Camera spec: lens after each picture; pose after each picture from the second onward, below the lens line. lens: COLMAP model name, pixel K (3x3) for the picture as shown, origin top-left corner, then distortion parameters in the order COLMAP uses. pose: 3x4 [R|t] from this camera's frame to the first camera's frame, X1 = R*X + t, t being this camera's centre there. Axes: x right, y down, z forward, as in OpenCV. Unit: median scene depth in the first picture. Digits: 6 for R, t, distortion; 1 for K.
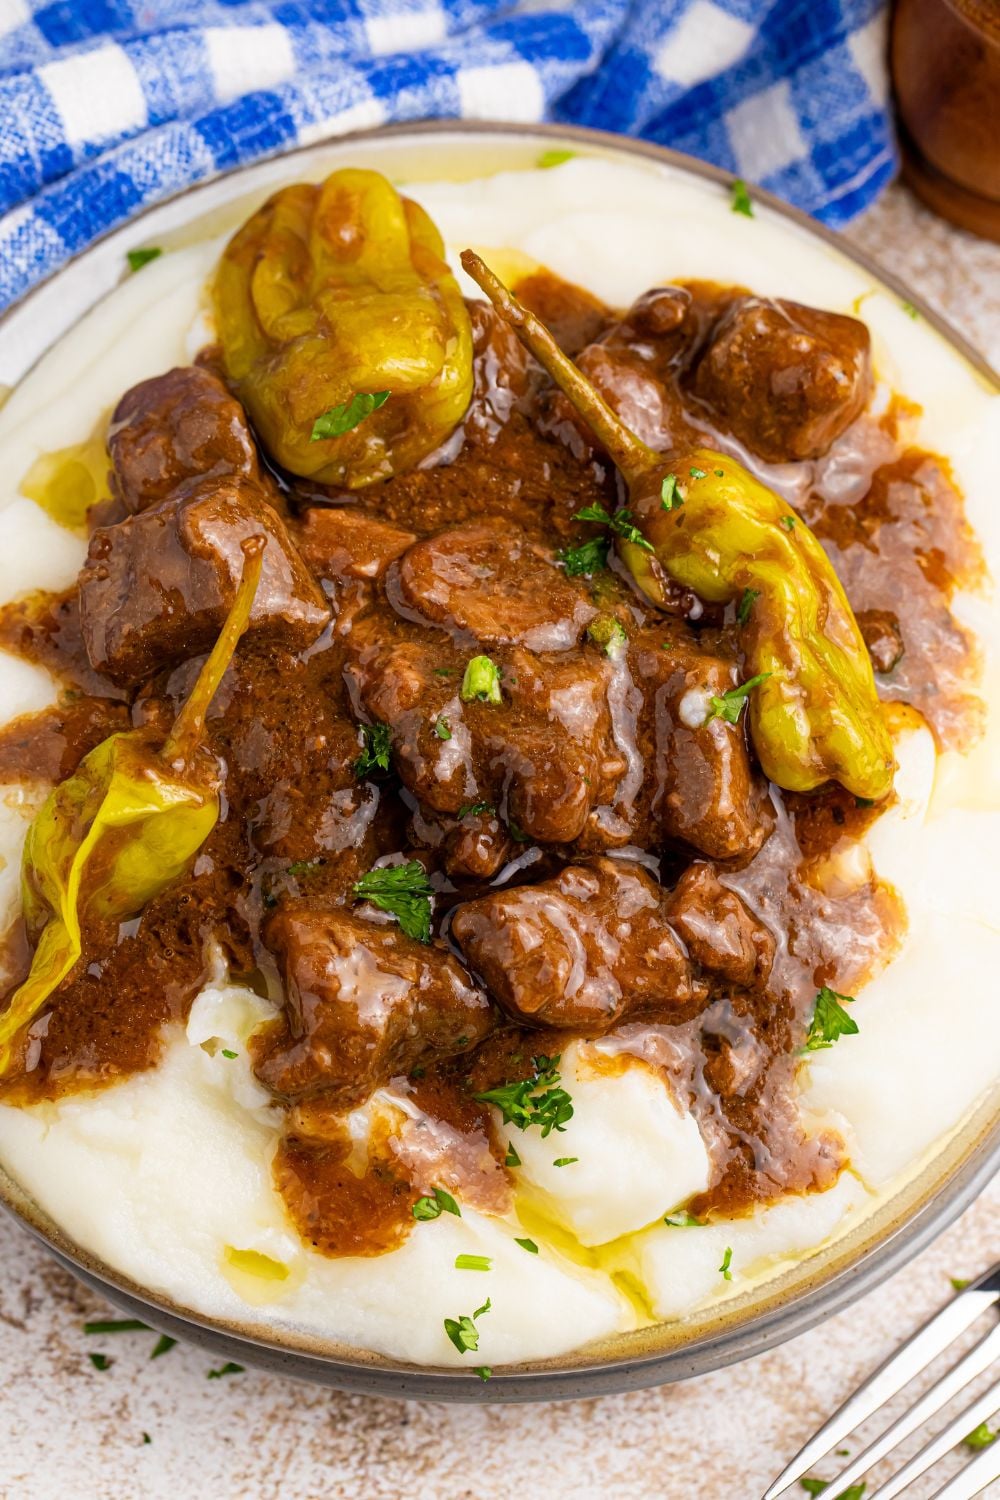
lens RADIAL K [[4801.5, 0, 502.7], [0, 4801.5, 916.0], [0, 0, 1]] dist [-0.143640, 1.398050]
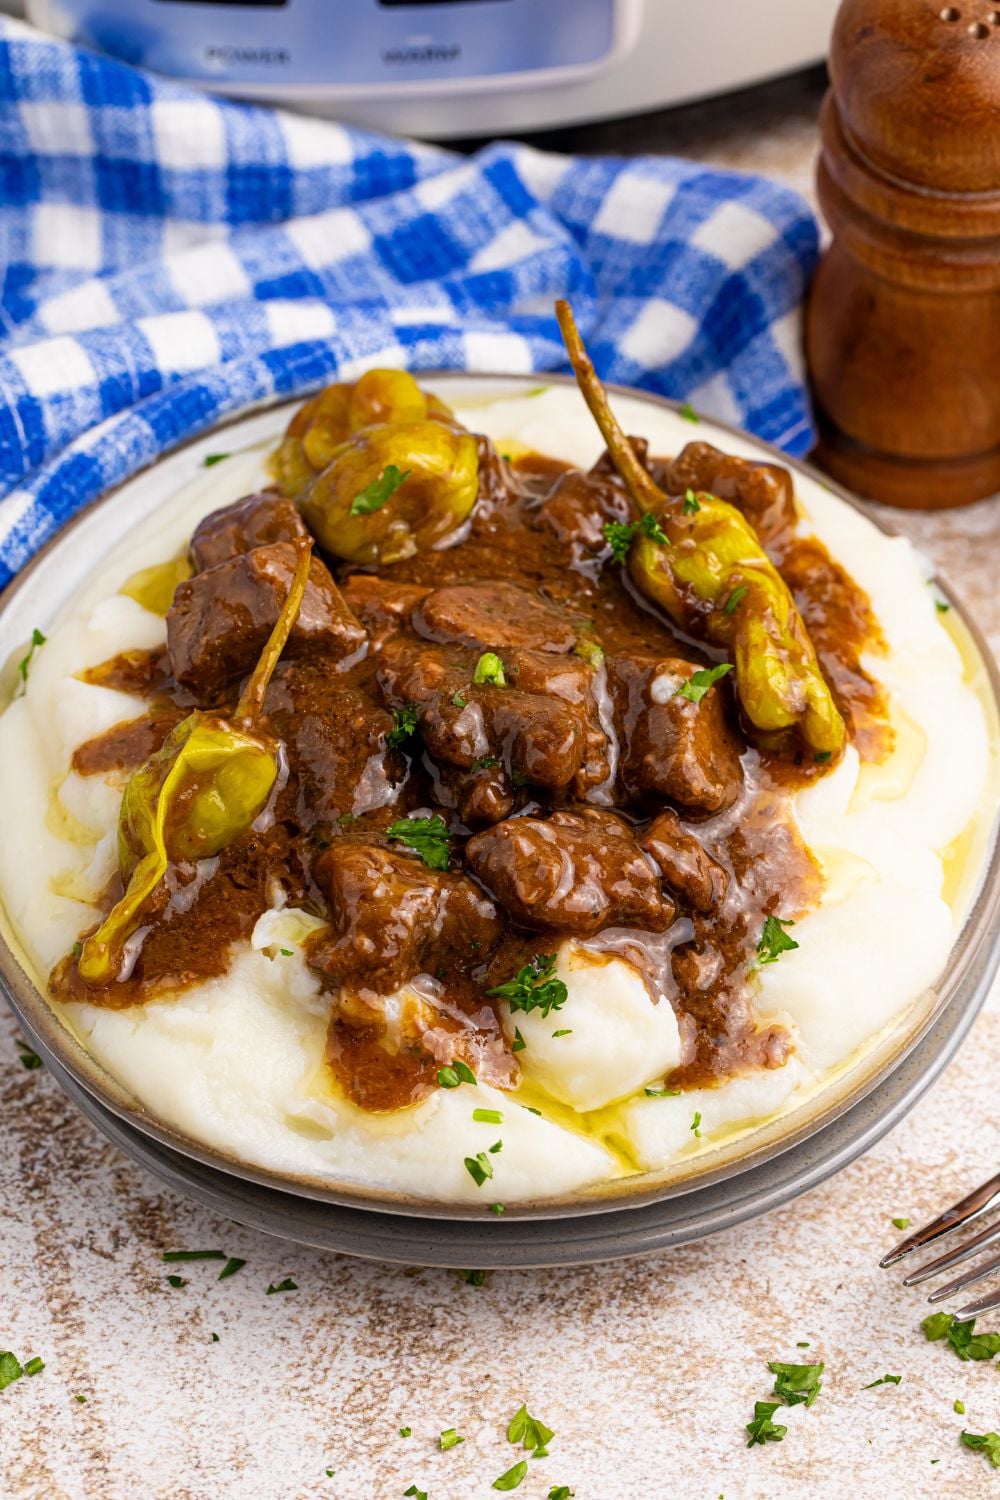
lens RADIAL K [[4801.5, 0, 502.7], [0, 4801.5, 916.0], [0, 0, 1]] dist [-0.143640, 1.398050]
pose [[0.999855, -0.016850, -0.002385, 0.001462], [0.014990, 0.938395, -0.345240, 0.438604], [0.008056, 0.345154, 0.938511, -0.154865]]
